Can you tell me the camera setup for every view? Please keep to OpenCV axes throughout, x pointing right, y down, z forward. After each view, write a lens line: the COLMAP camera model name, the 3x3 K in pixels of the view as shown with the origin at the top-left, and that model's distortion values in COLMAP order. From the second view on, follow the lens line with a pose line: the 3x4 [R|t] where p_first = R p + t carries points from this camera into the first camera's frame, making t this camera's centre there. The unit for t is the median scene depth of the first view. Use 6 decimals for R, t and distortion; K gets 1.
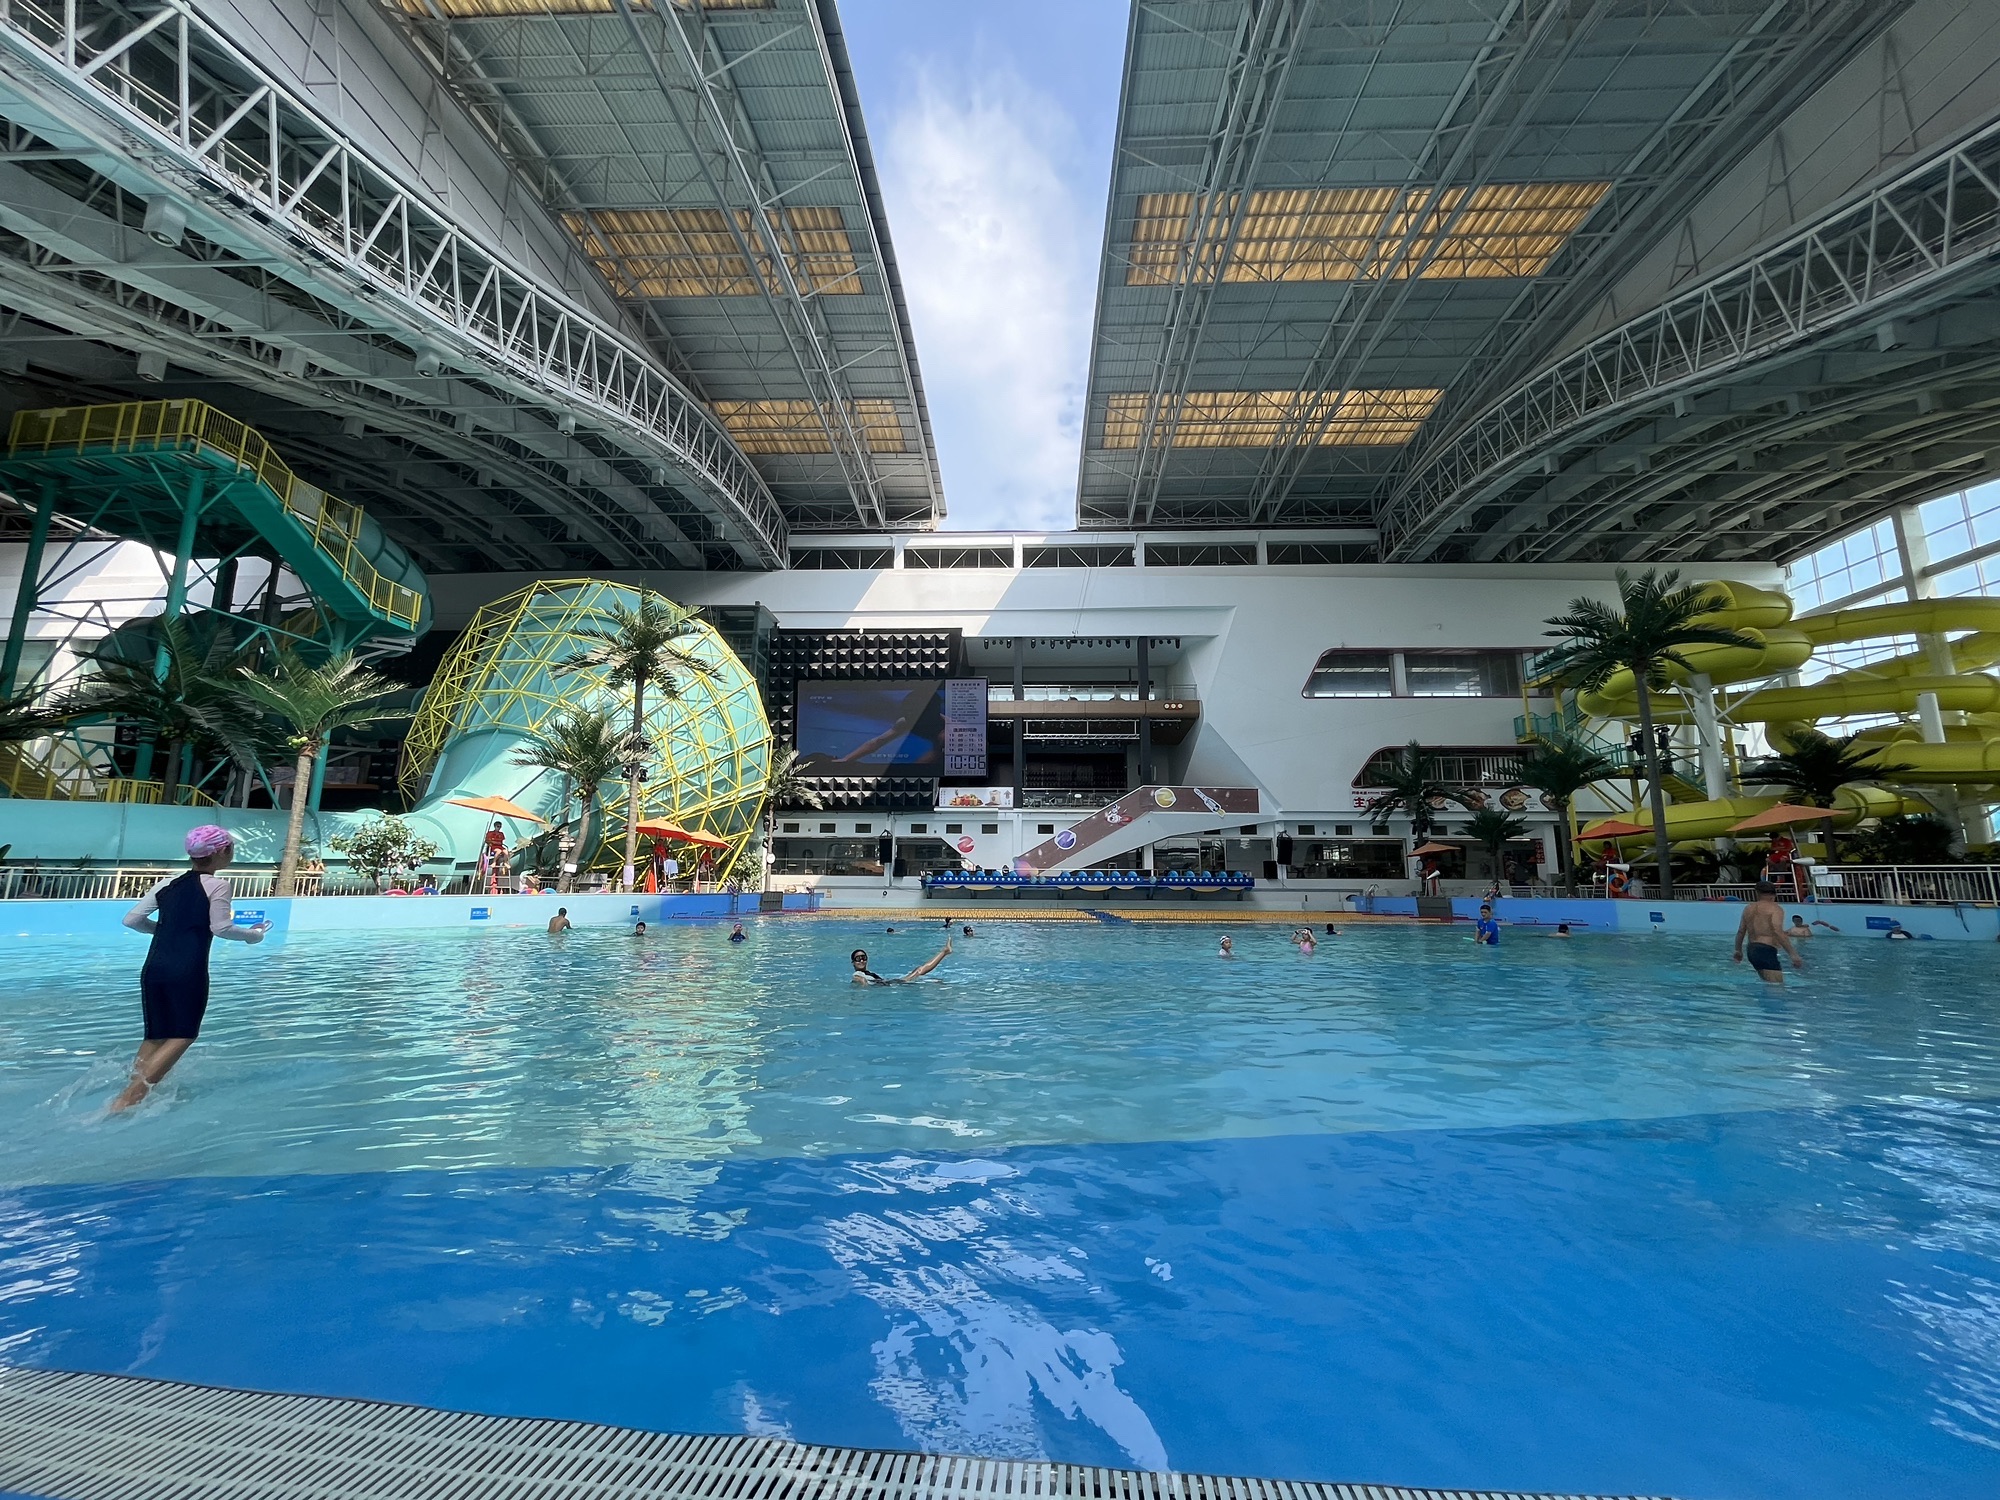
lens RADIAL K [[815.0, 0, 1000.0], [0, 815.0, 750.0], [0, 0, 1]] dist [0.000003, -0.000098]
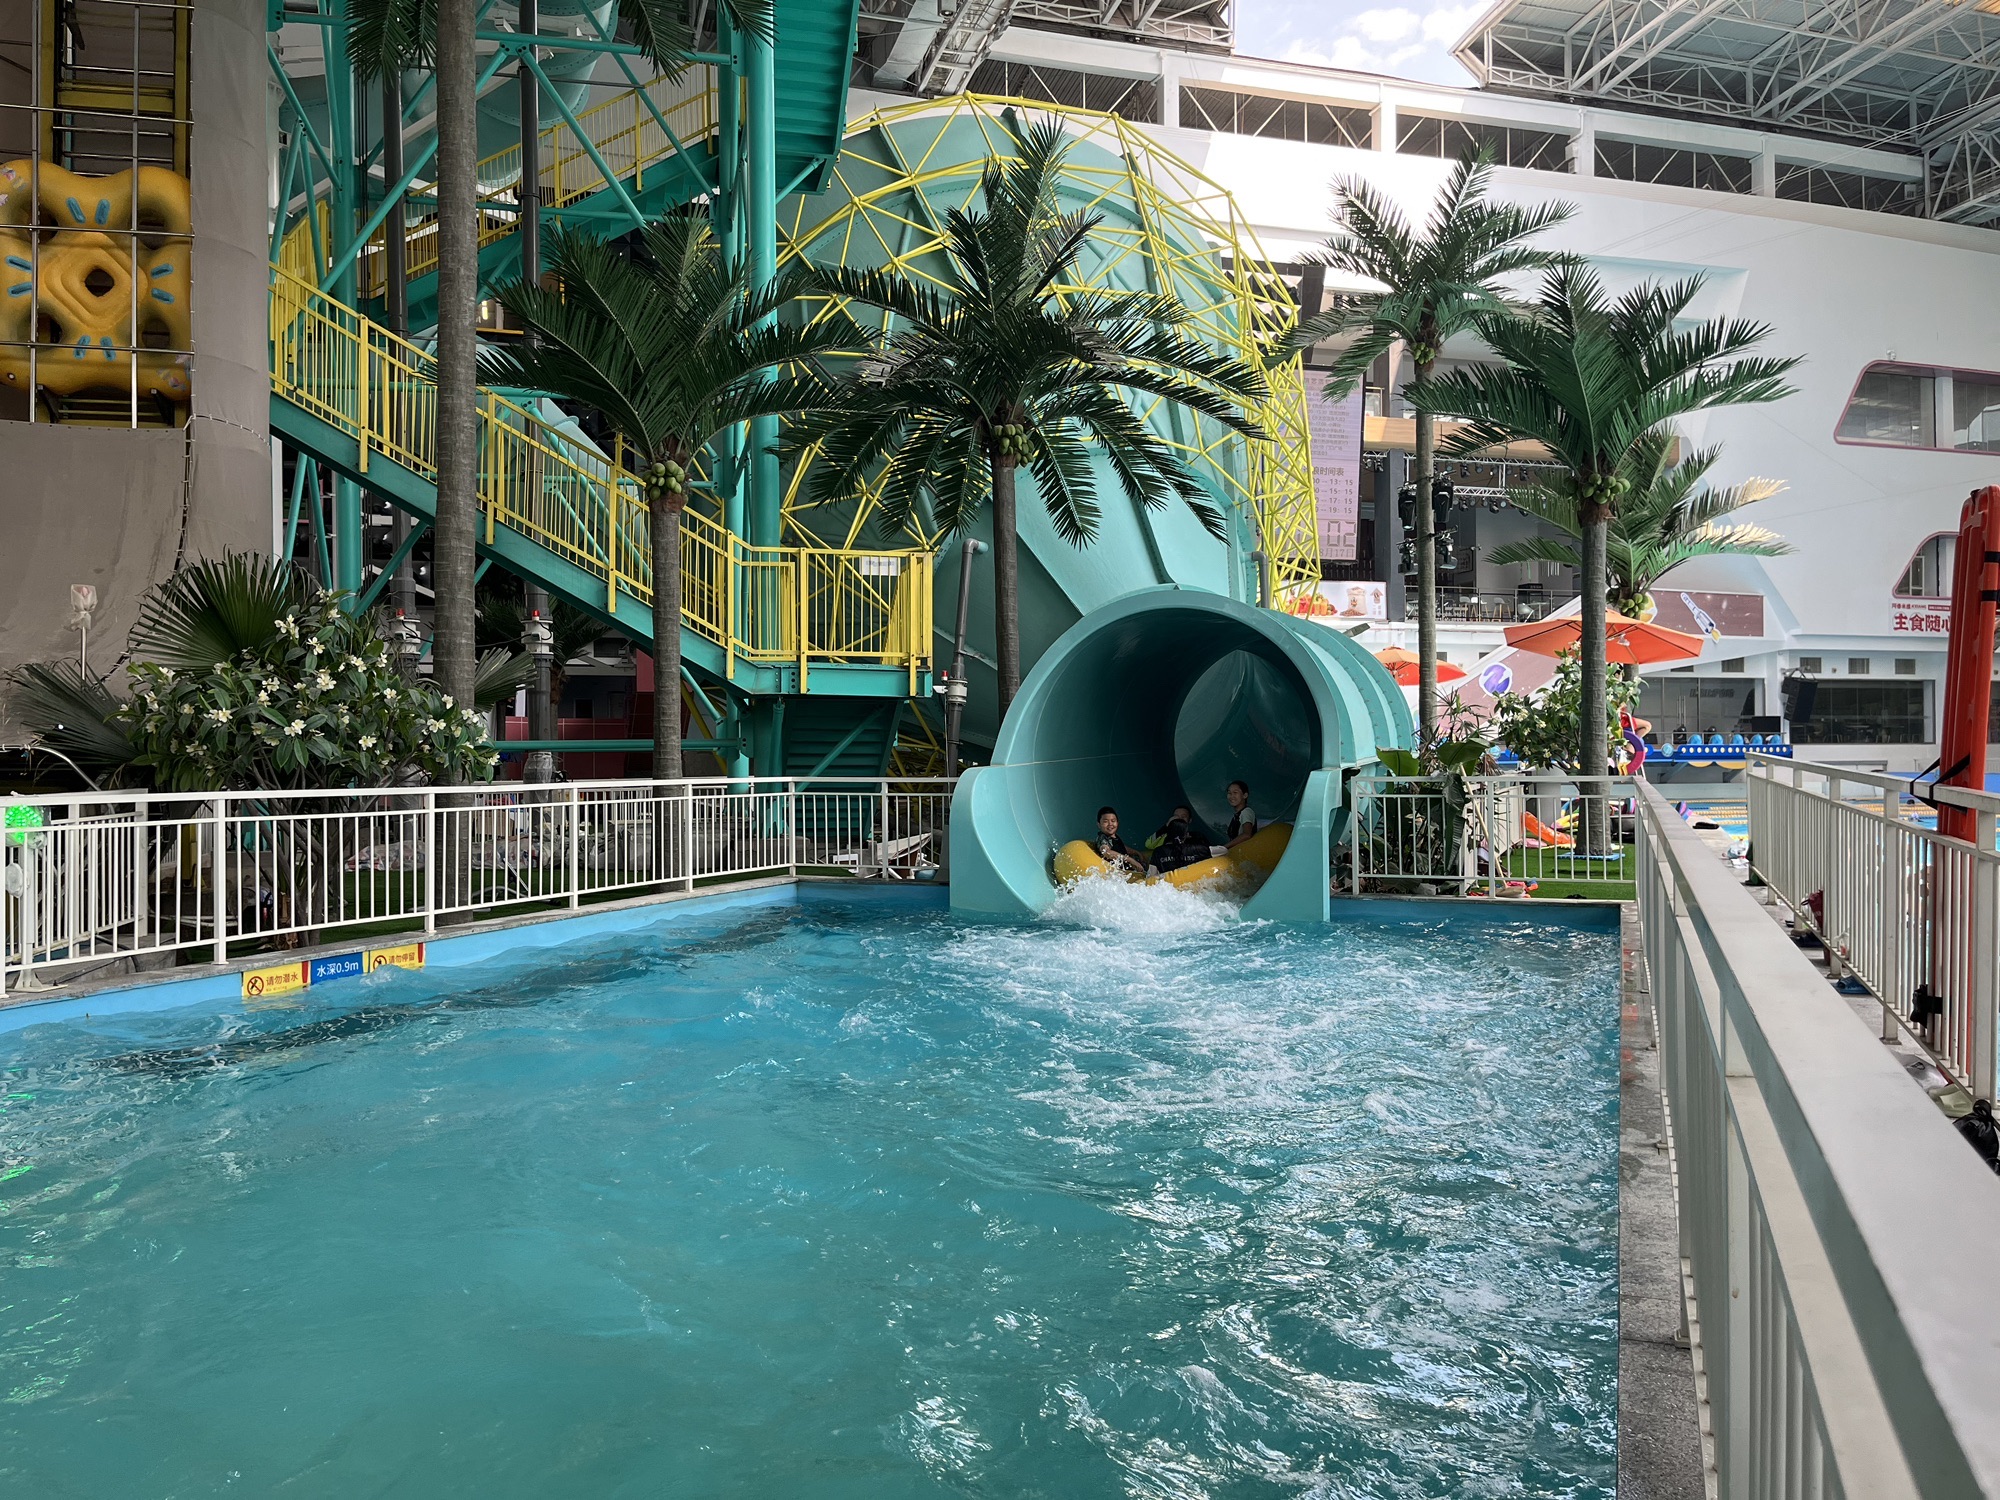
lens RADIAL K [[1711.6, 0, 947.2], [0, 1711.6, 747.2], [0, 0, 1]] dist [0.052565, -0.134267]
pose [[0.937680, -0.009708, 0.347365, -0.635120], [-0.045230, 0.987697, 0.149697, -0.003191], [-0.344544, -0.156079, 0.925704, 0.034458]]
